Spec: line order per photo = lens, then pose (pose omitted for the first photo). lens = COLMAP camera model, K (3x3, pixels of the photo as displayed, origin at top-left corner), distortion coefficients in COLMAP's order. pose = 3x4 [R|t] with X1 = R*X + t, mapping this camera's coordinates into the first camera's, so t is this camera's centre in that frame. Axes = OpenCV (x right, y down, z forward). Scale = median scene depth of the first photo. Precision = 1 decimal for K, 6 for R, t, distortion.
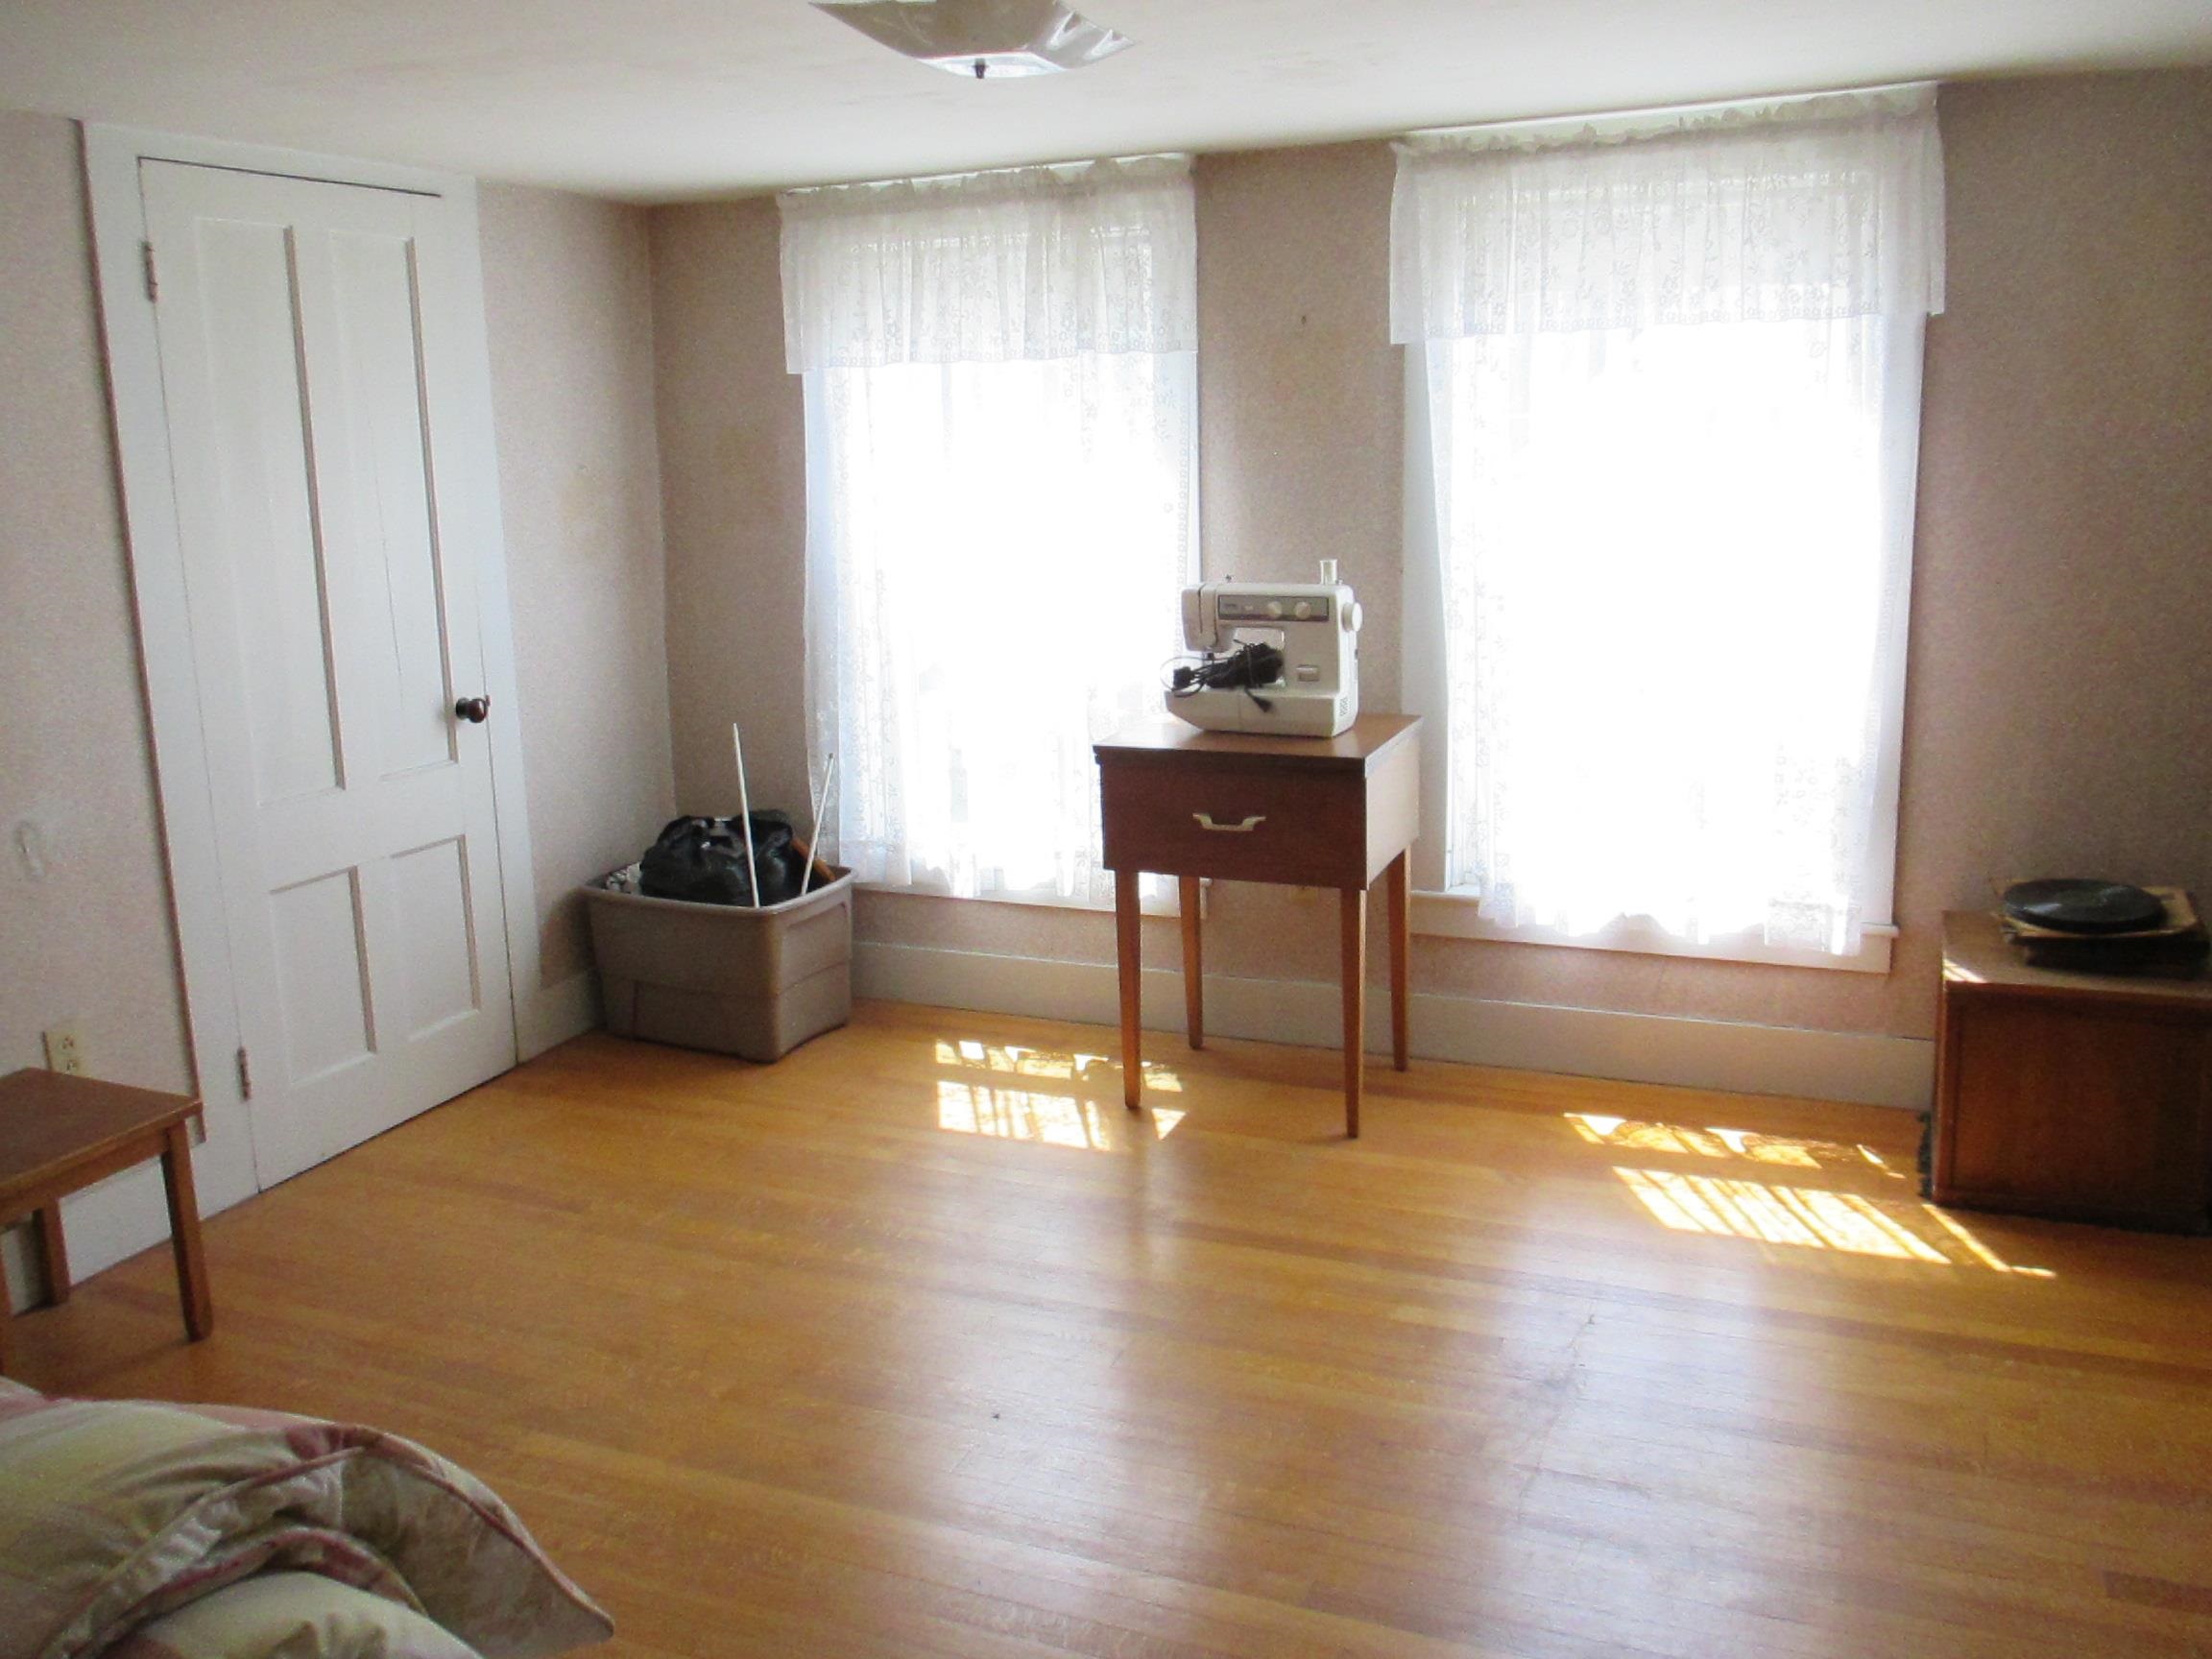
lens RADIAL K [[1851.1, 0, 1096.9], [0, 1851.1, 826.8], [0, 0, 1]] dist [-0.012938, -0.018251]
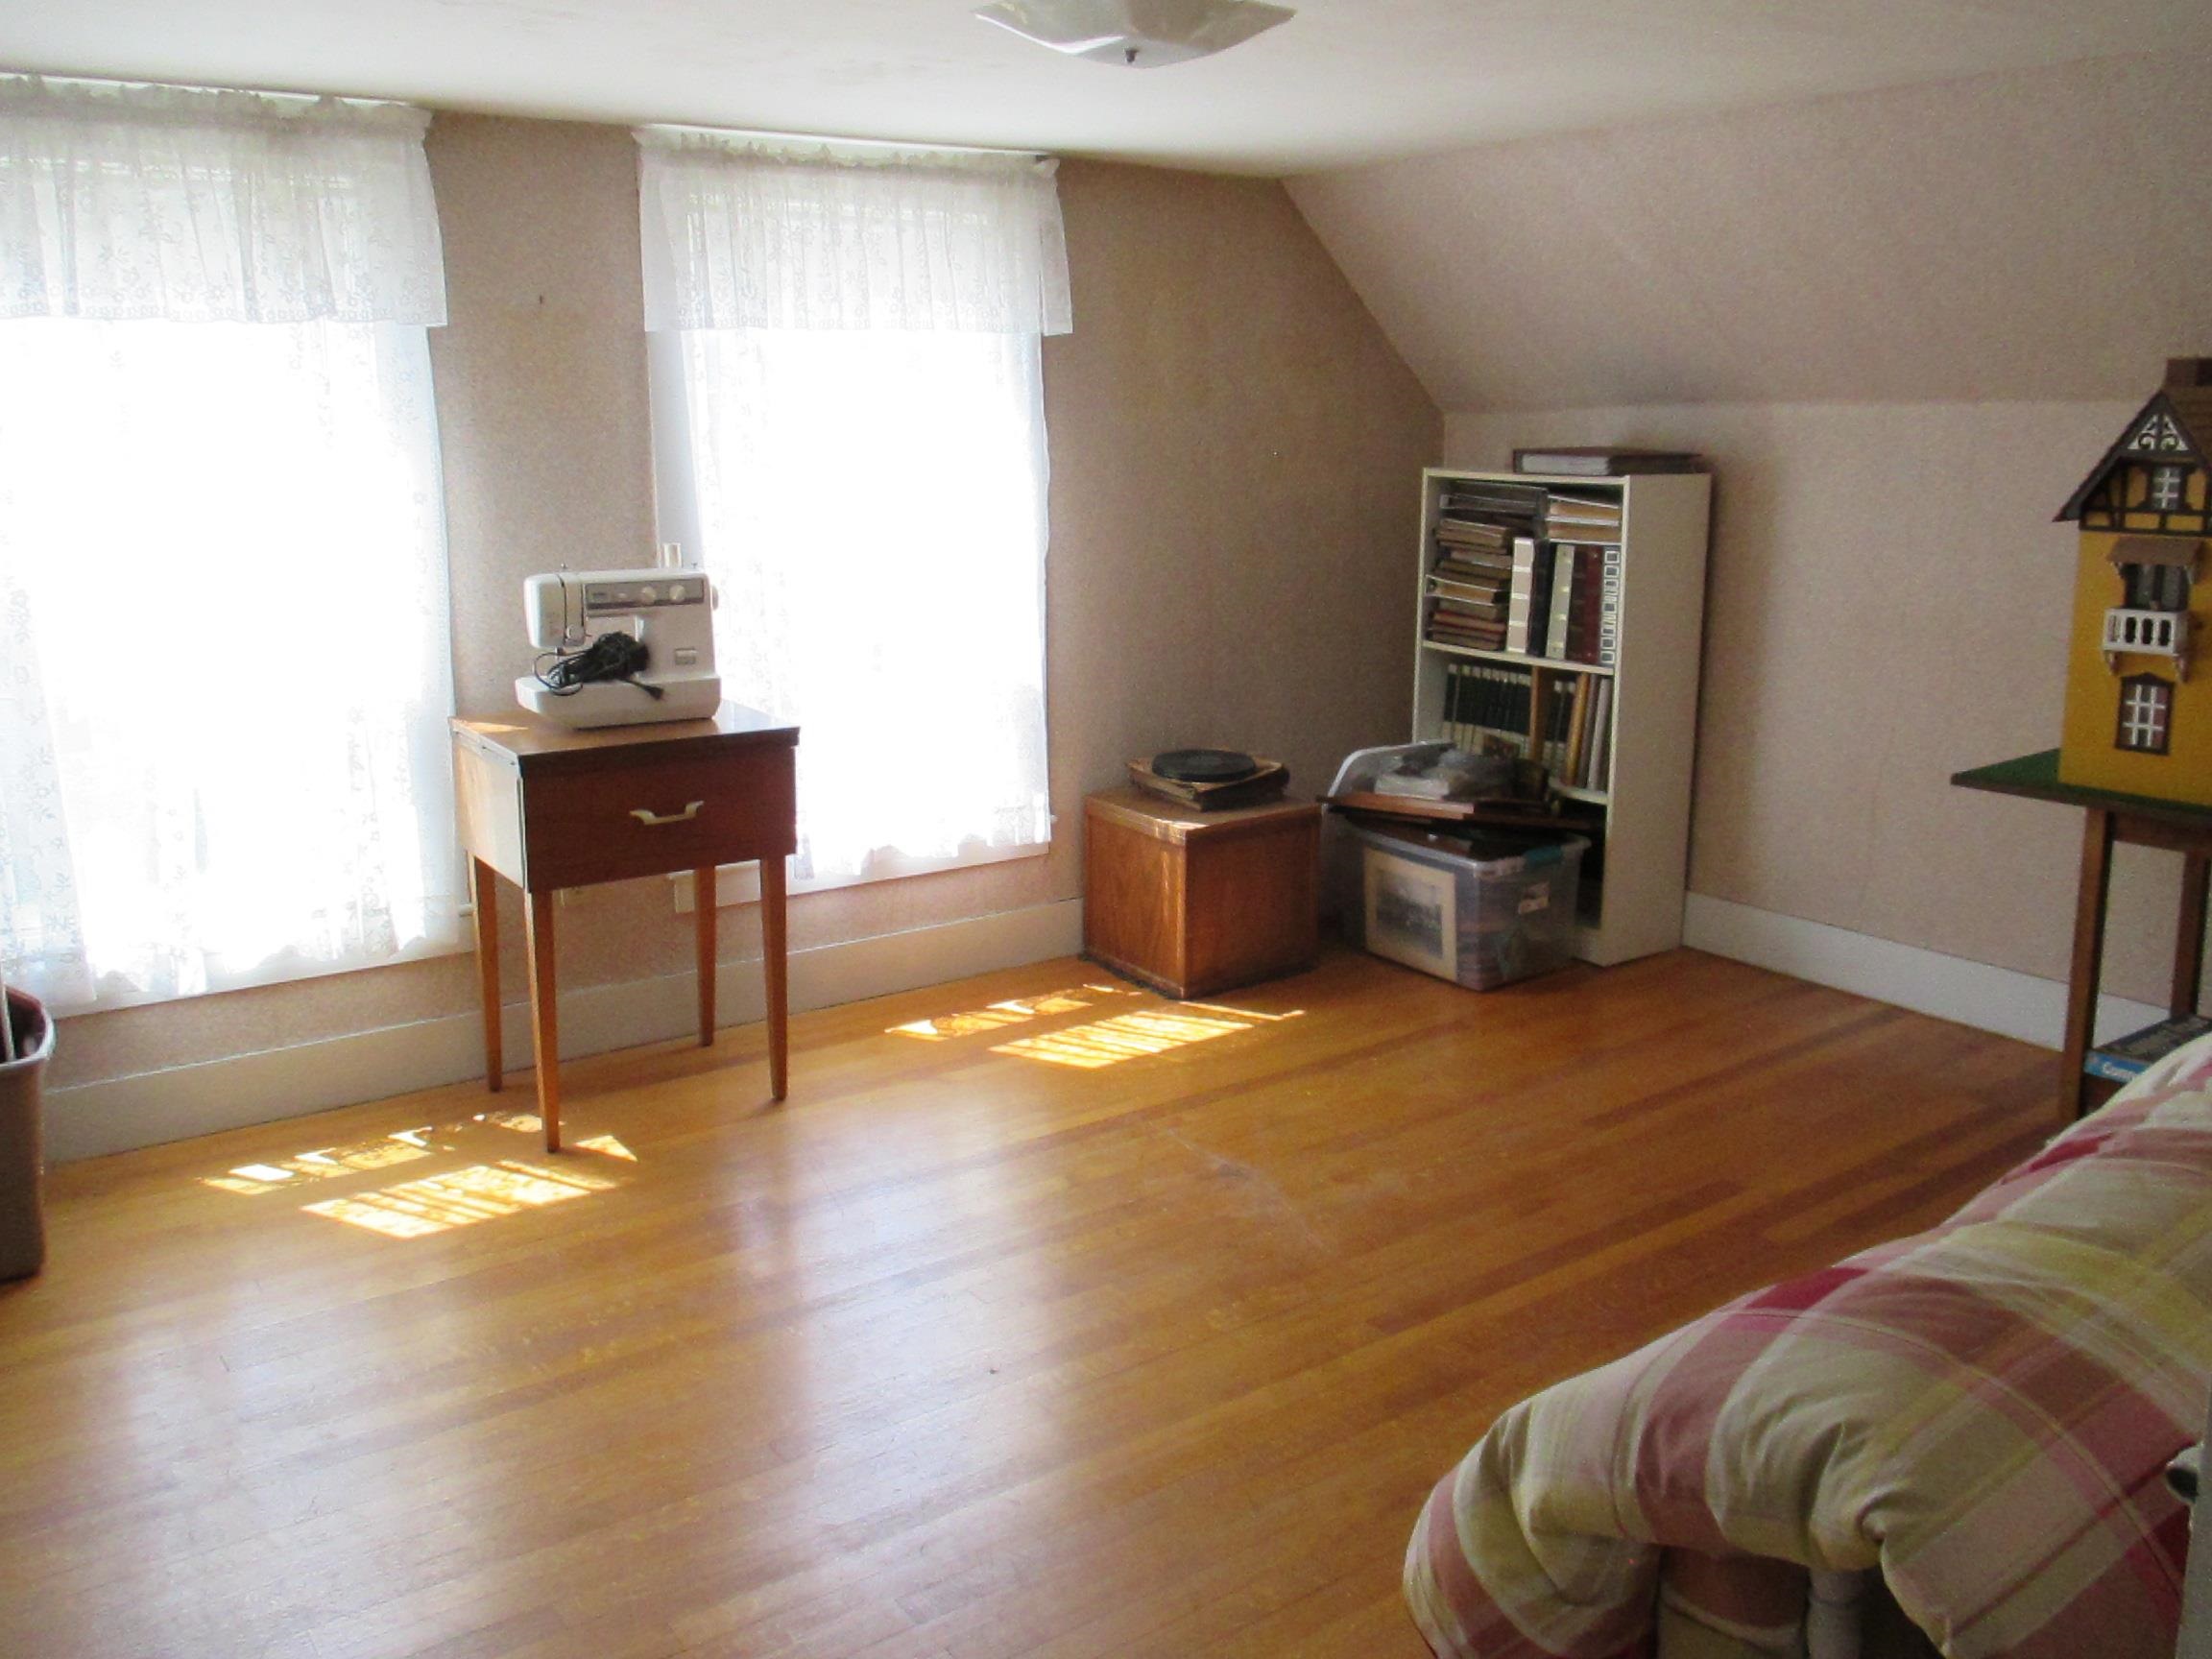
lens RADIAL K [[1851.1, 0, 1093.8], [0, 1851.1, 828.6], [0, 0, 1]] dist [-0.012938, -0.018251]
pose [[0.518973, -0.160068, 0.839670, -0.622590], [0.172858, 0.981668, 0.080300, -0.033685], [-0.837131, 0.103470, 0.537128, 0.288672]]
